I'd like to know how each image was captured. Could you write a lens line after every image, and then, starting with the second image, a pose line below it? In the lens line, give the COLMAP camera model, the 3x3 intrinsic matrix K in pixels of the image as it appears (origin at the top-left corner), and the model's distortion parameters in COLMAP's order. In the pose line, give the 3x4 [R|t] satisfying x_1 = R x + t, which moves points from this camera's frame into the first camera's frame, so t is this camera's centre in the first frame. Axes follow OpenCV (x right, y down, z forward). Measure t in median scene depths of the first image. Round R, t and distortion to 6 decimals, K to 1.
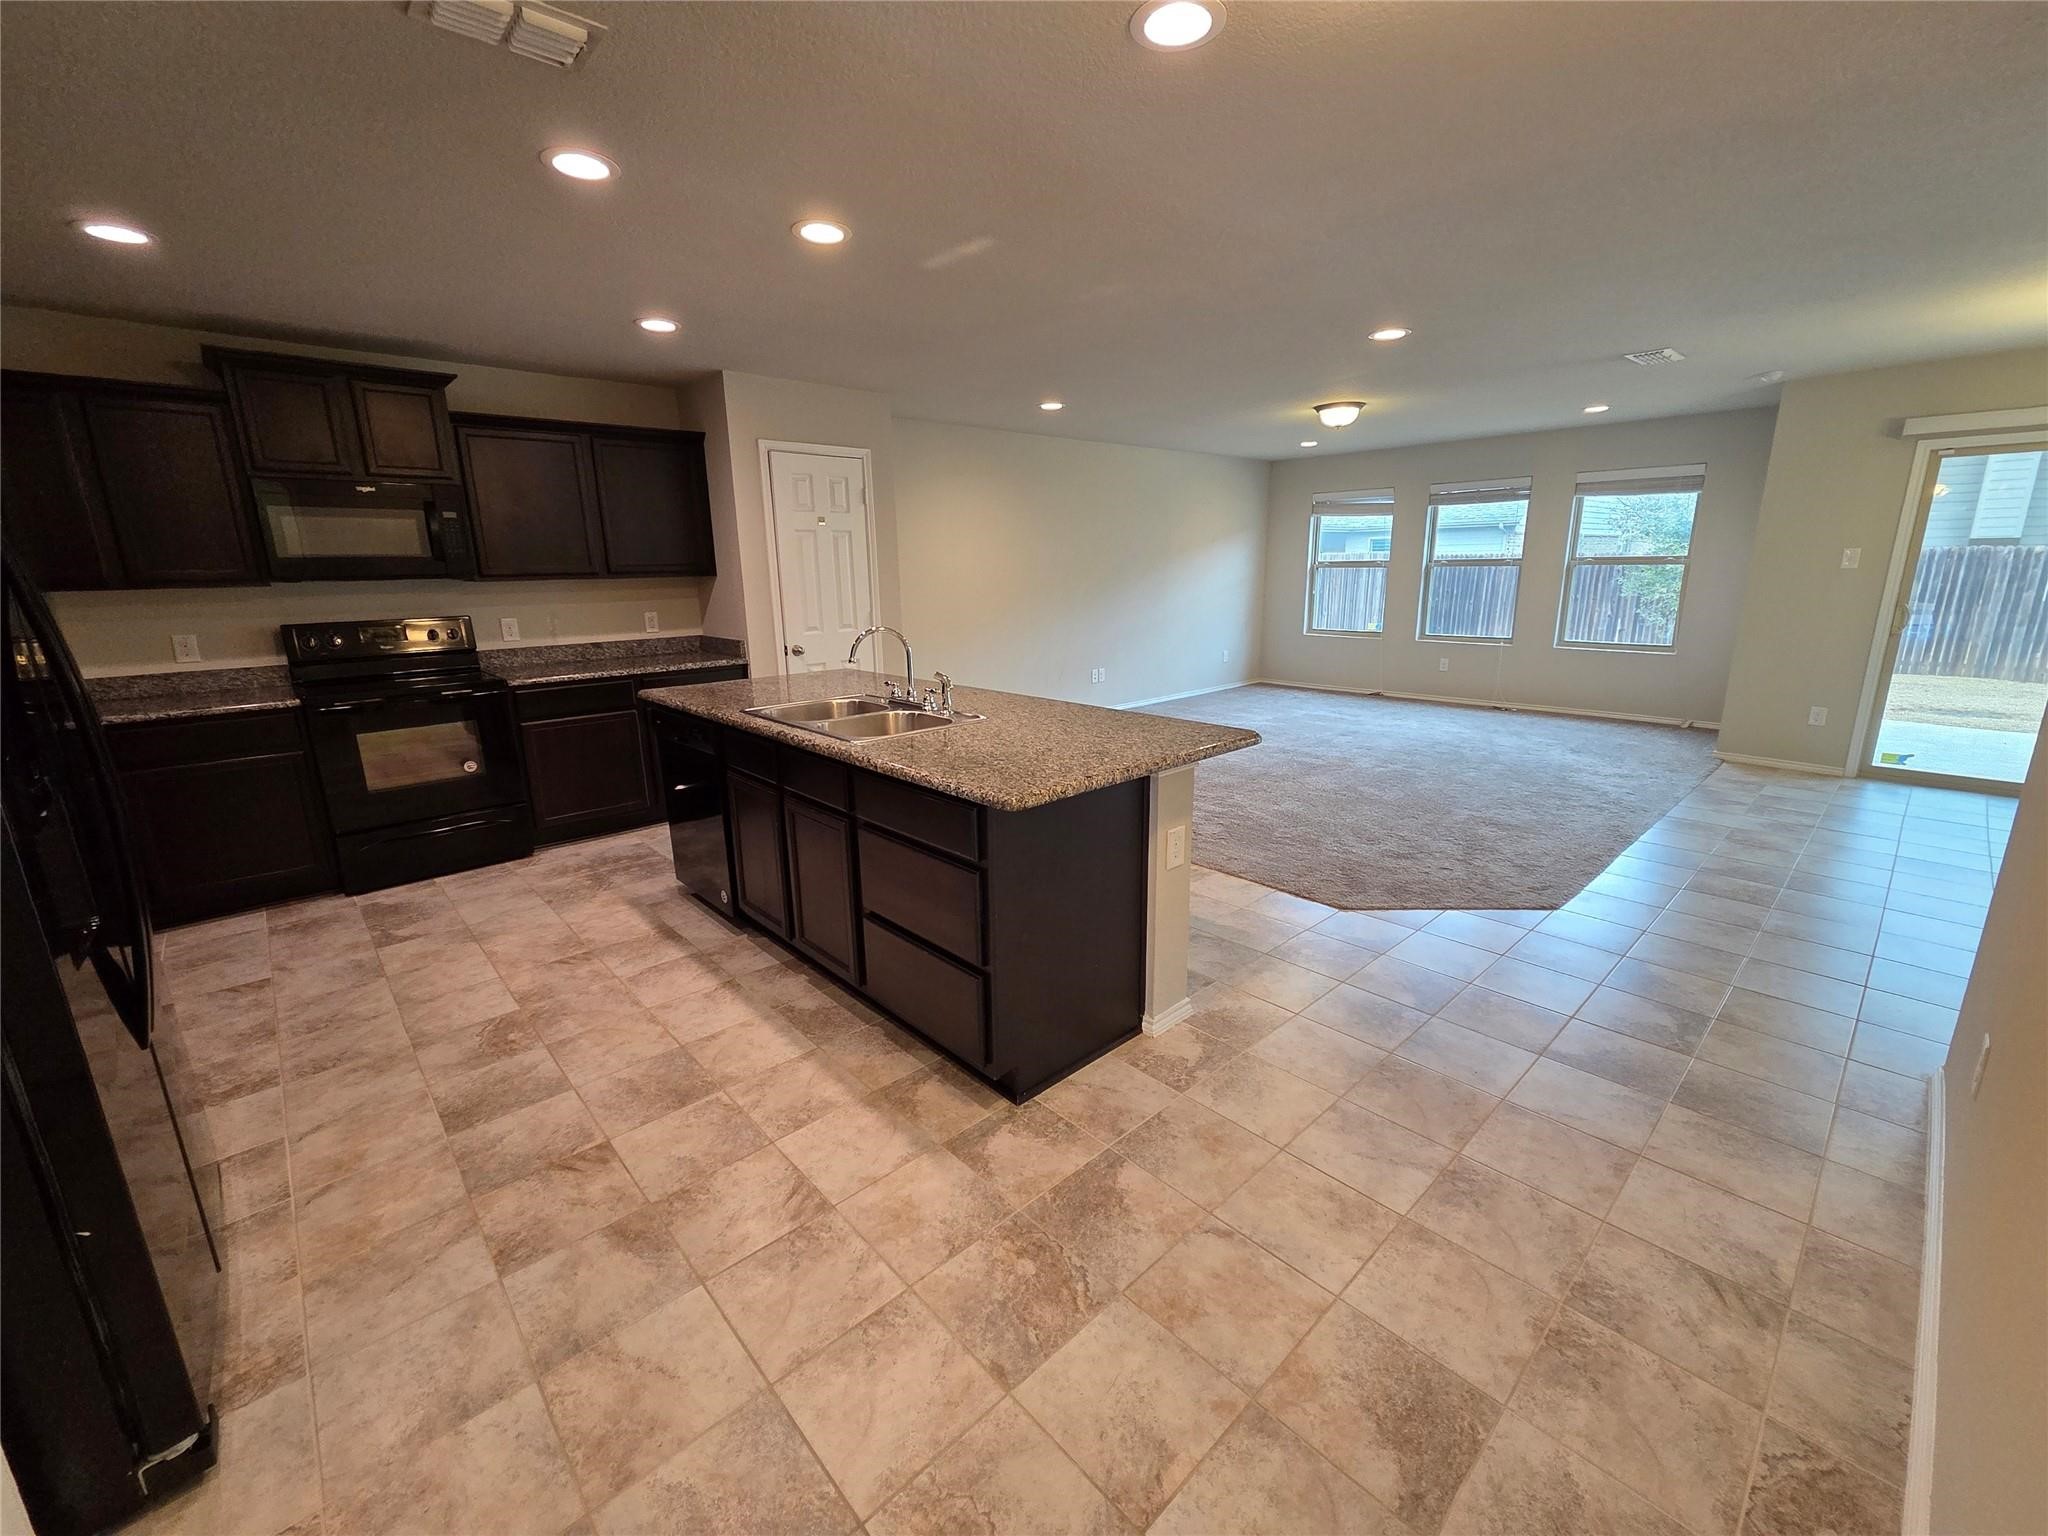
lens RADIAL K [[839.3, 0, 1021.0], [0, 839.3, 765.9], [0, 0, 1]] dist [0.007447, -0.002460]
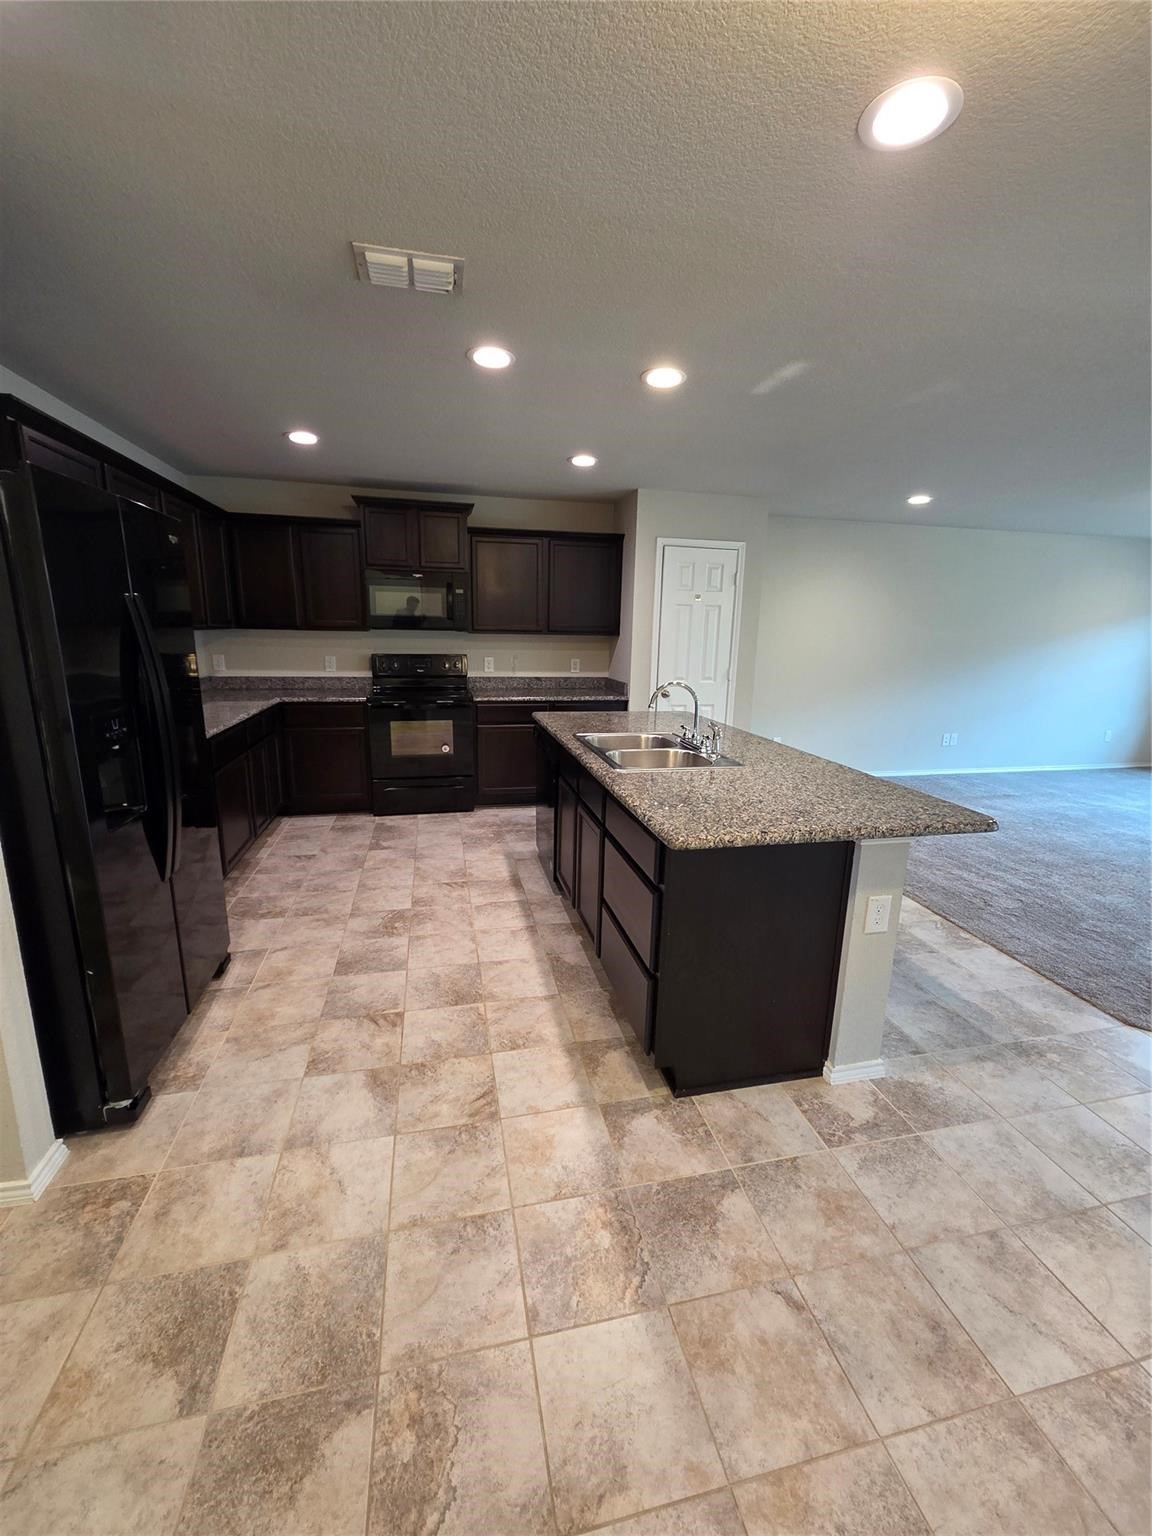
lens RADIAL K [[629.4, 0, 573.8], [0, 629.4, 765.7], [0, 0, 1]] dist [0.007447, -0.002460]
pose [[0.867609, 0.141987, -0.476544, 0.205094], [-0.152398, 0.988173, 0.016968, -0.041378], [0.473318, 0.057903, 0.878987, 0.122274]]
